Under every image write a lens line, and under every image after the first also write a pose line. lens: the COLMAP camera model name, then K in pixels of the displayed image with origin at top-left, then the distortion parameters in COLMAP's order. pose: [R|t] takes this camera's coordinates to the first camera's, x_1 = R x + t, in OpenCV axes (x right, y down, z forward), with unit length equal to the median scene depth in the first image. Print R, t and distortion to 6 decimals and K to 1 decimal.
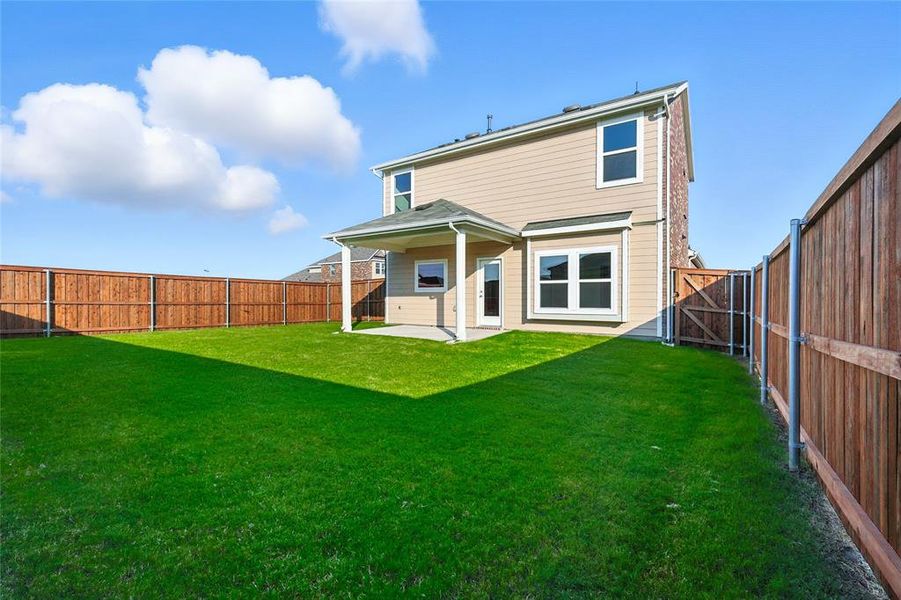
lens RADIAL K [[395.3, 0, 451.8], [0, 395.3, 299.1], [0, 0, 1]] dist [0.004153, -0.000011]
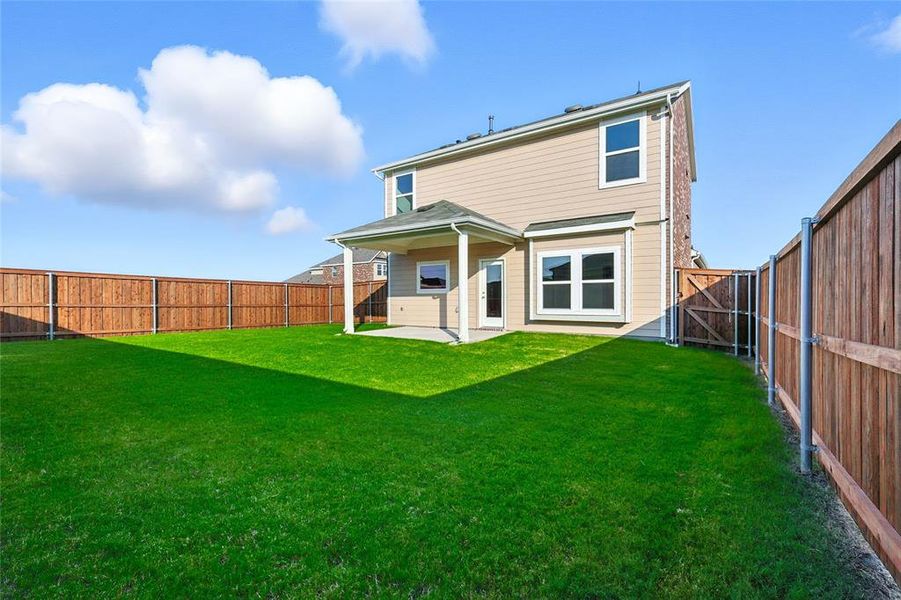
lens RADIAL K [[395.3, 0, 452.4], [0, 395.3, 301.2], [0, 0, 1]] dist [0.004153, -0.000011]
pose [[0.999987, -0.003970, -0.003264, -0.004371], [0.003978, 0.999989, 0.002302, -0.000324], [0.003255, -0.002315, 0.999992, 0.008402]]
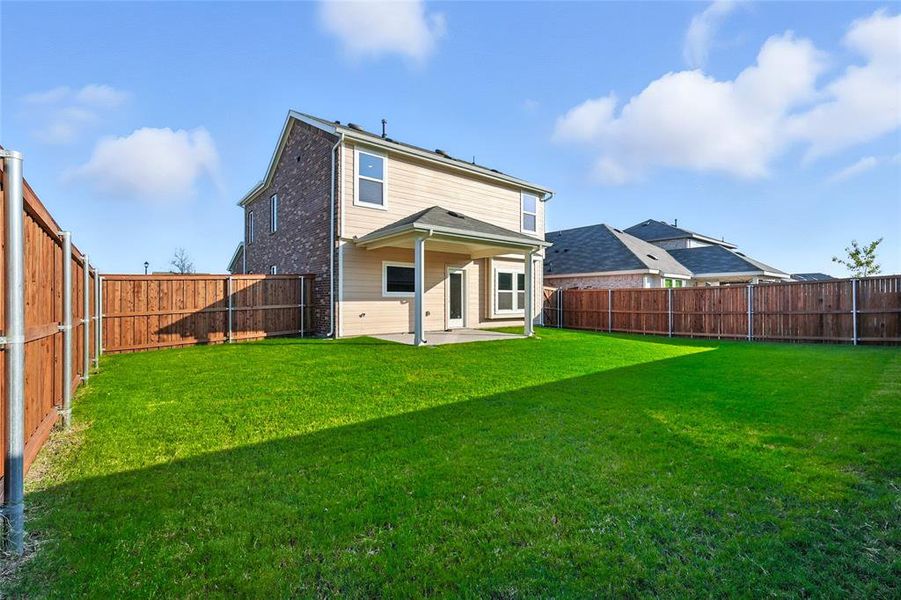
lens RADIAL K [[395.3, 0, 450.8], [0, 395.3, 301.3], [0, 0, 1]] dist [0.004153, -0.000011]
pose [[0.287782, 0.002402, 0.957693, -3.871640], [0.008582, 0.999950, -0.005087, -0.009574], [-0.957657, 0.009683, 0.287747, 2.650856]]
